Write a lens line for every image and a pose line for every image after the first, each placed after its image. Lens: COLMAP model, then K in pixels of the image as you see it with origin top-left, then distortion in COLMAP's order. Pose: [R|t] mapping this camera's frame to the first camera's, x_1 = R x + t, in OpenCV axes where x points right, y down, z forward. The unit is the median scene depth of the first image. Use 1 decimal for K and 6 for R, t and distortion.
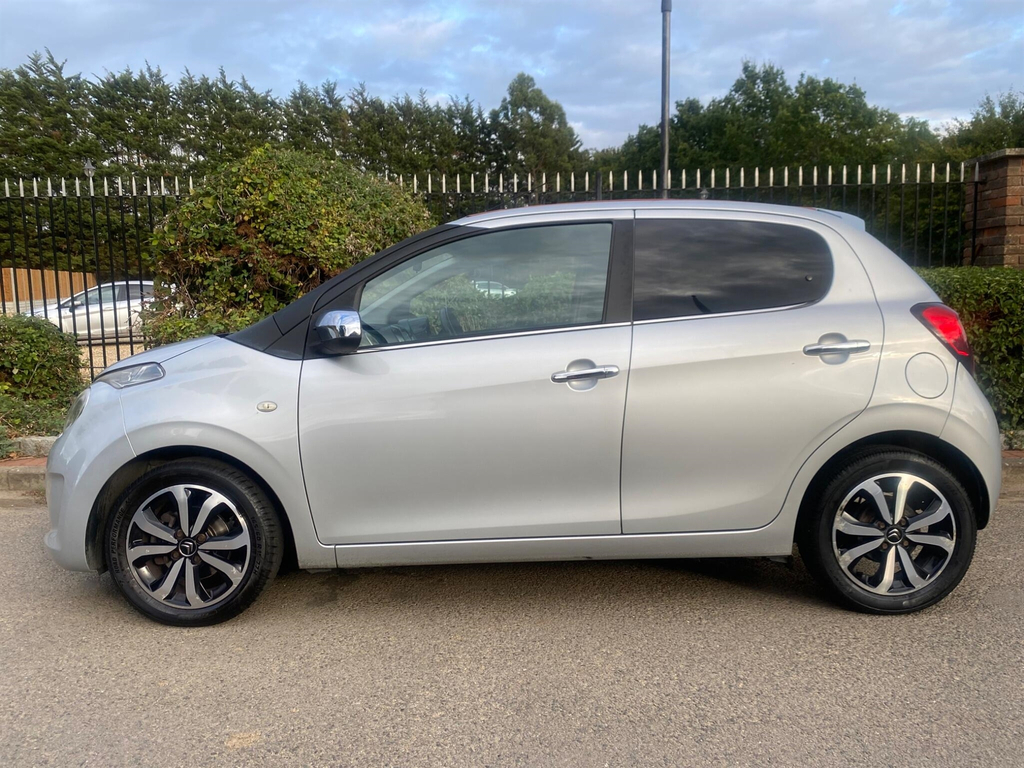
lens RADIAL K [[781.0, 0, 518.6], [0, 781.0, 376.5], [0, 0, 1]] dist [0.016255, -0.016204]
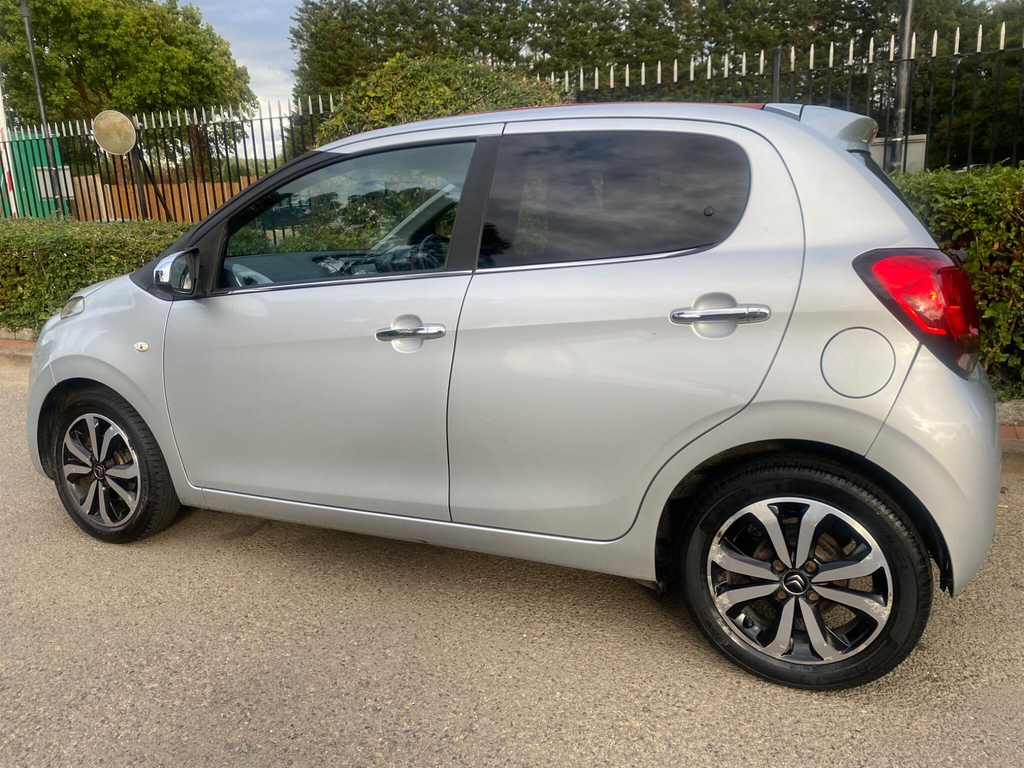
lens RADIAL K [[781.0, 0, 513.6], [0, 781.0, 375.7], [0, 0, 1]] dist [0.016255, -0.016204]
pose [[0.906416, 0.078706, -0.414988, 0.526581], [-0.023683, 0.990410, 0.136113, -0.071878], [0.421721, -0.113547, 0.899588, 0.279533]]
